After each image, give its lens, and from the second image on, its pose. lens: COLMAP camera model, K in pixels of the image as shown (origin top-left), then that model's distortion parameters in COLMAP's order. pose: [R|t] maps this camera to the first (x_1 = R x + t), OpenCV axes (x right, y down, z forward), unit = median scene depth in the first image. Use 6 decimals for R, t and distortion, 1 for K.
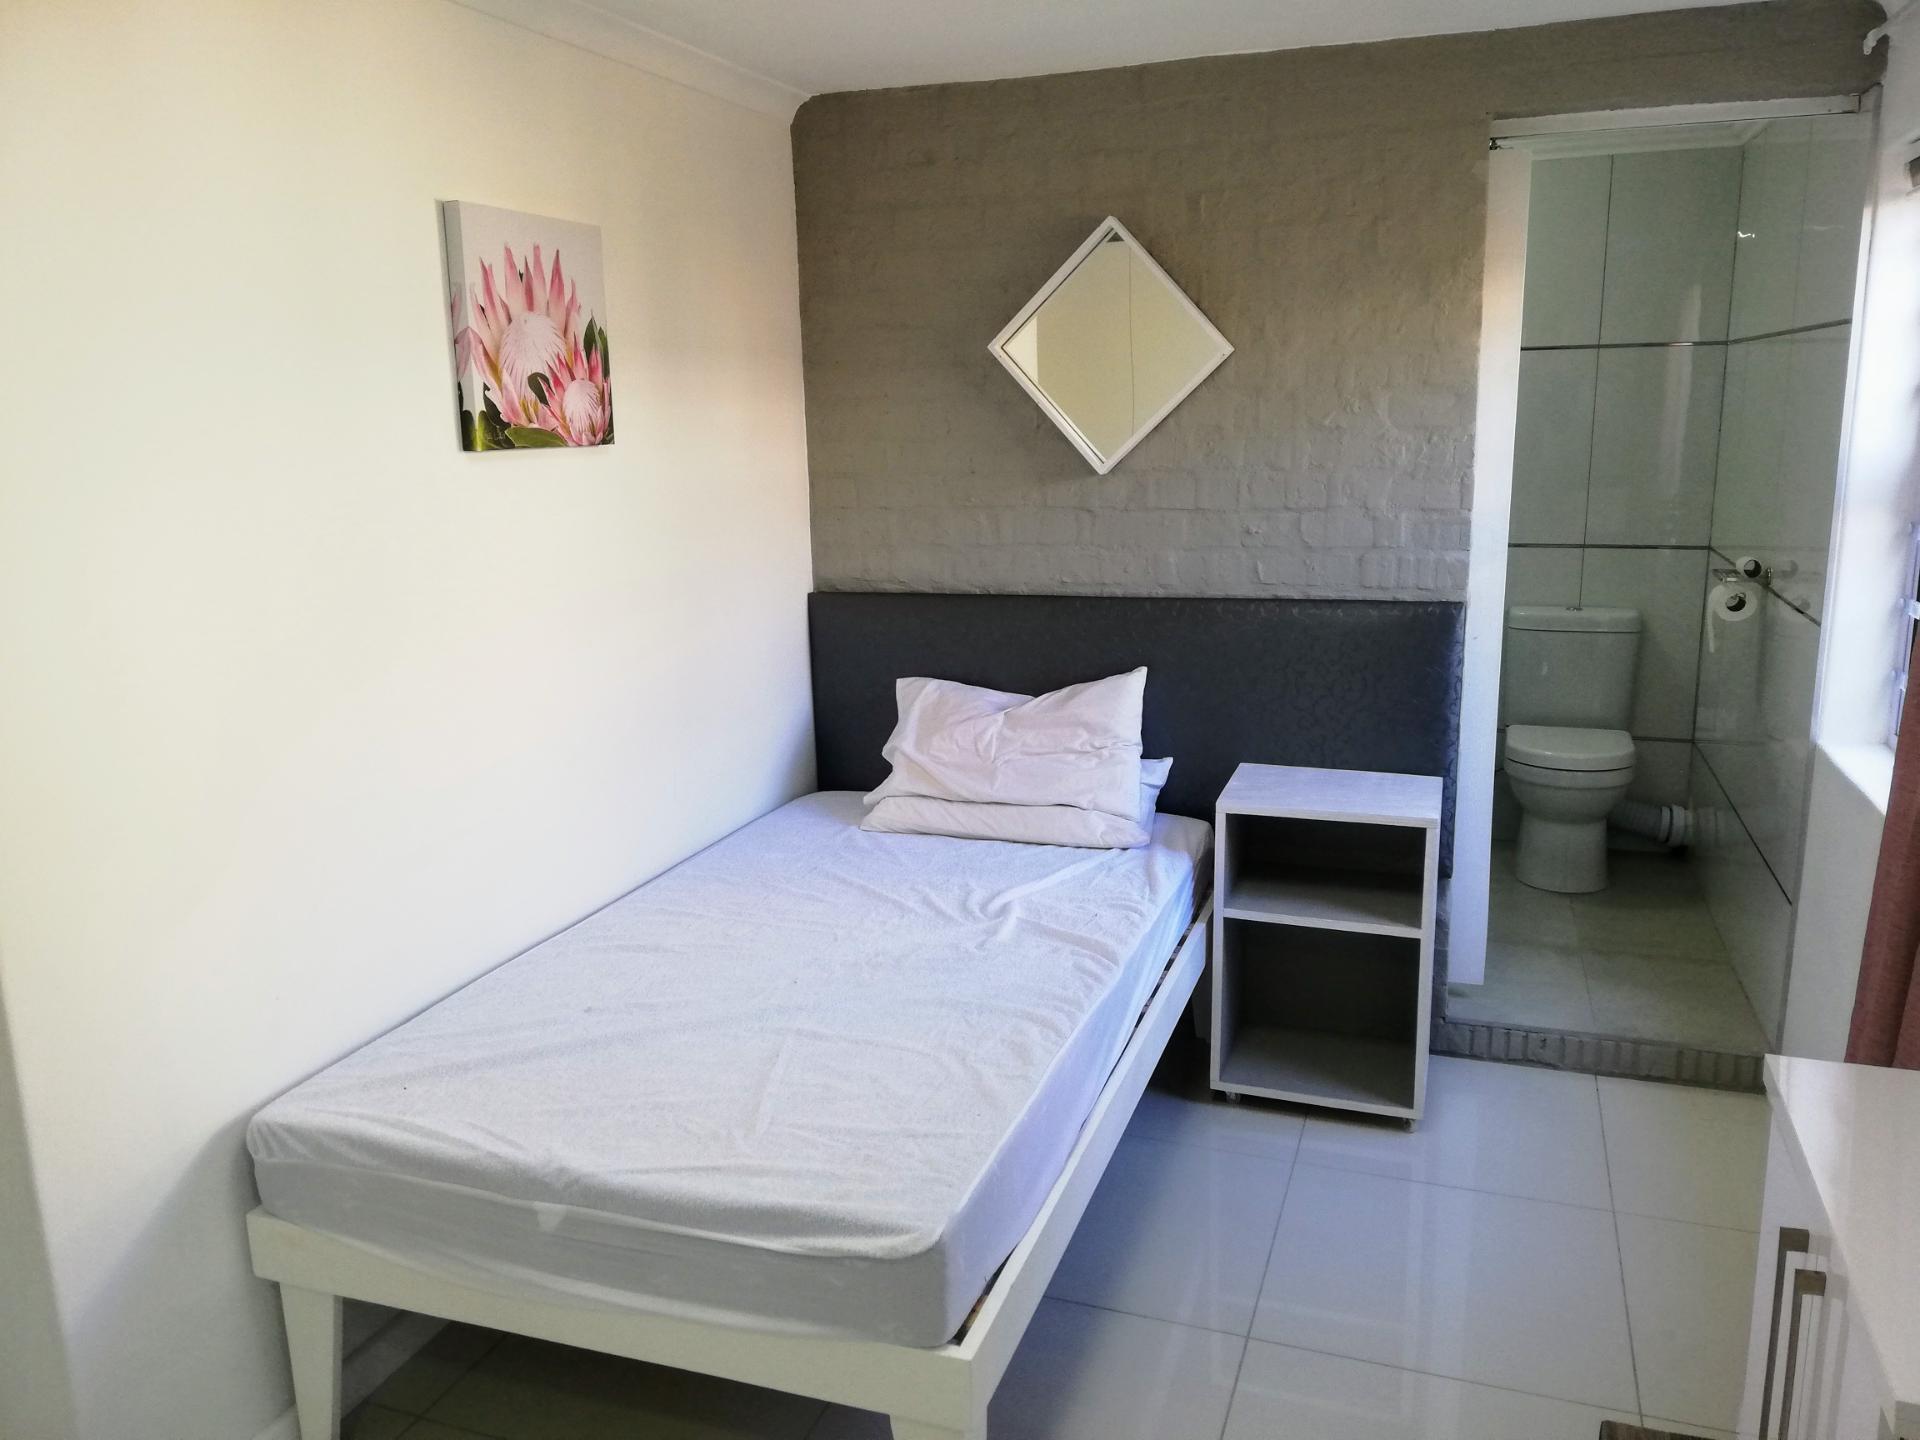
lens RADIAL K [[1519.0, 0, 939.8], [0, 1519.0, 715.1], [0, 0, 1]] dist [0.079647, -0.100054]
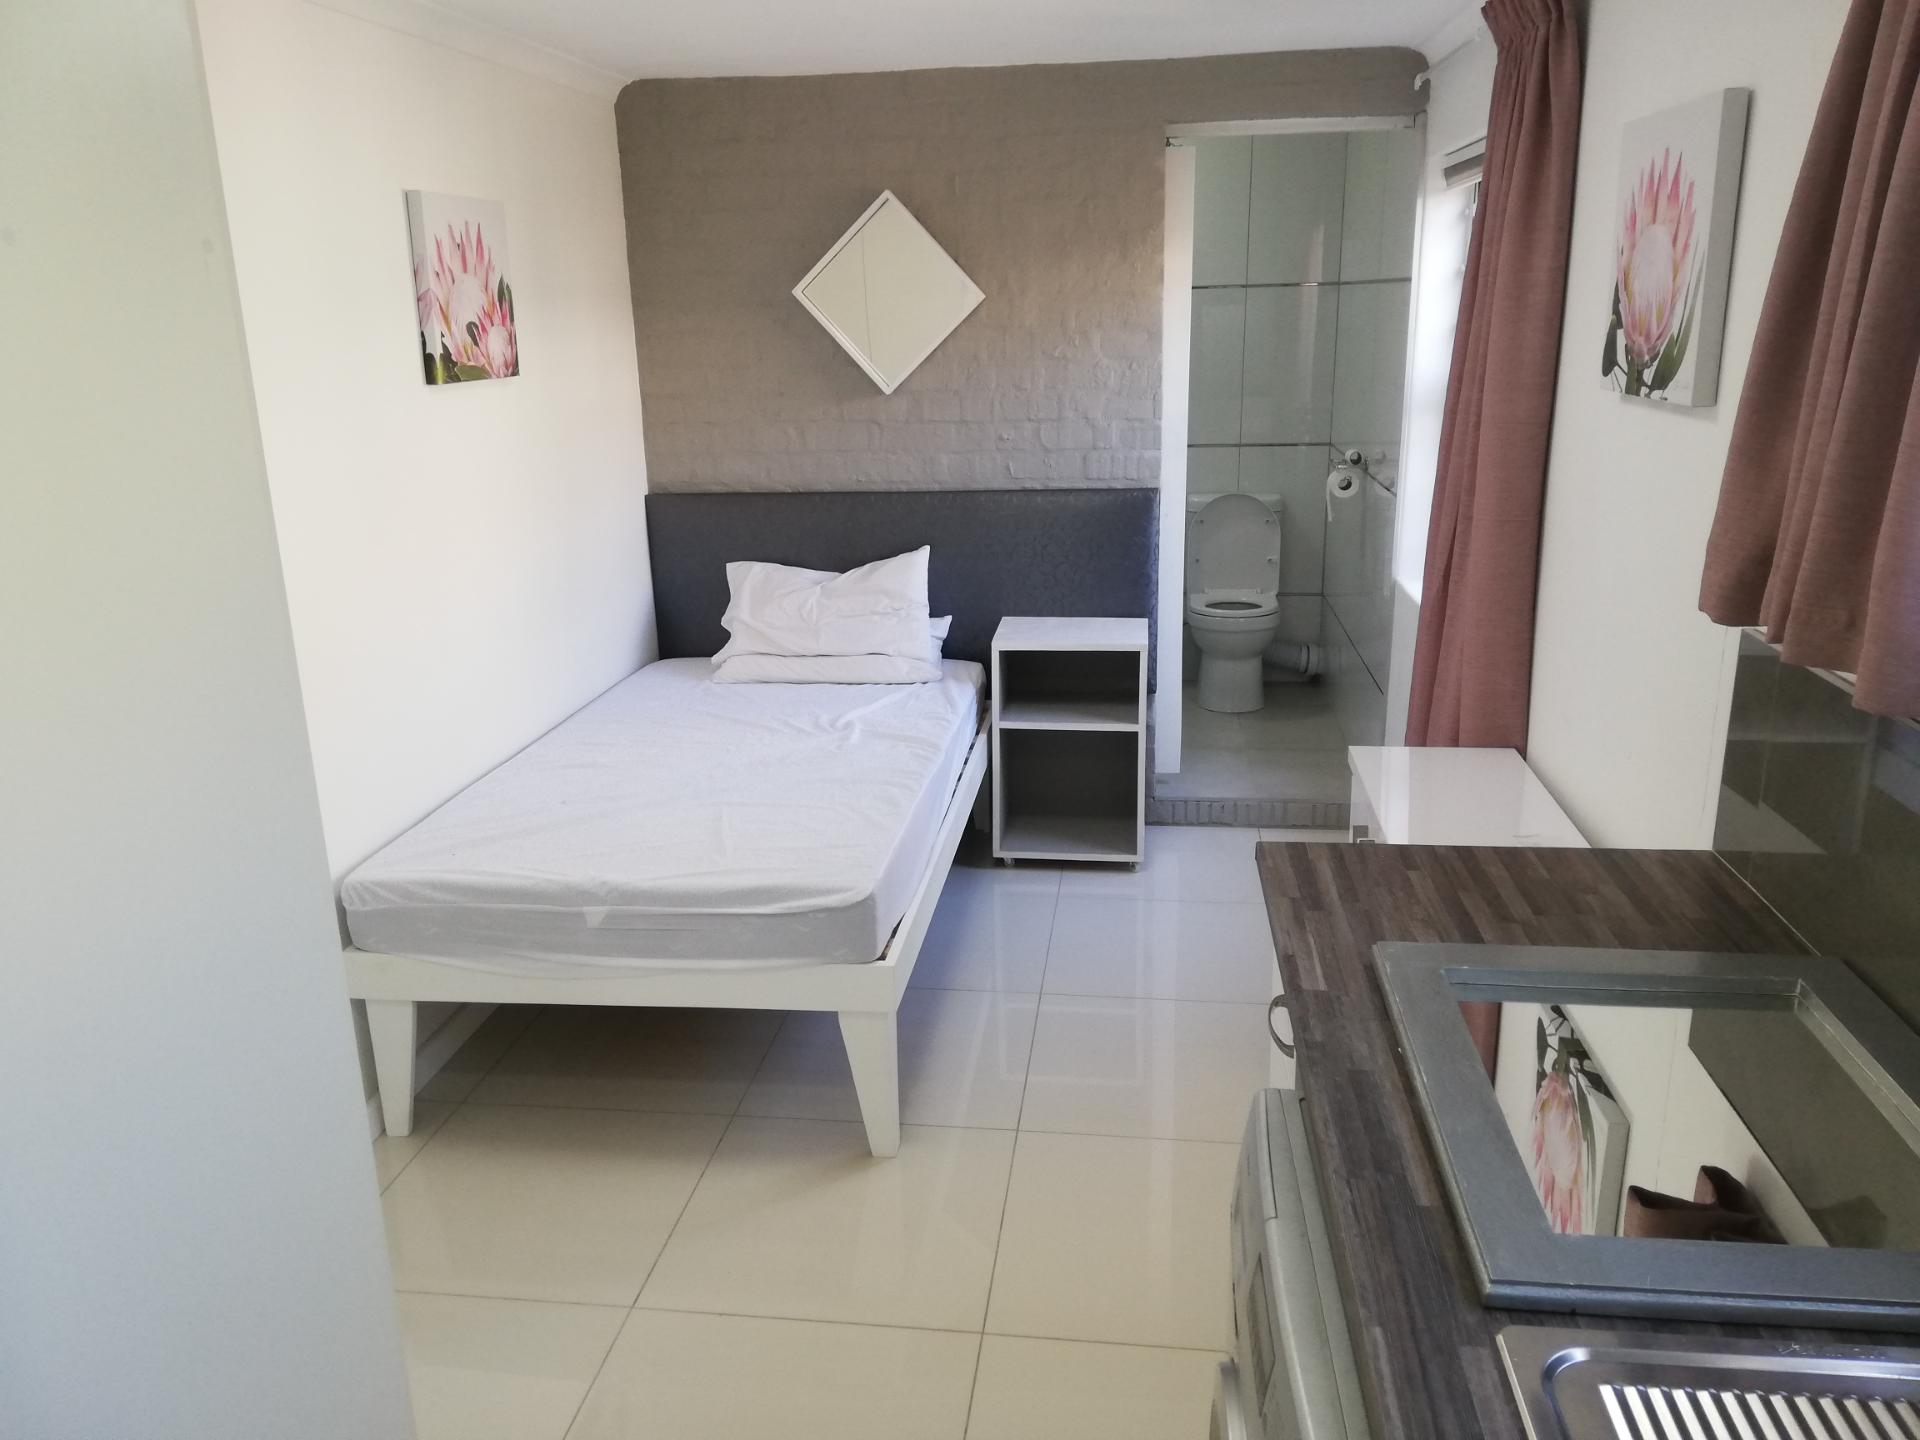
lens RADIAL K [[1519.0, 0, 958.4], [0, 1519.0, 733.6], [0, 0, 1]] dist [0.079647, -0.100054]
pose [[0.976916, -0.059007, 0.205314, -0.122305], [0.044555, 0.996239, 0.074317, 0.035002], [-0.208927, -0.063453, 0.975870, -0.296223]]
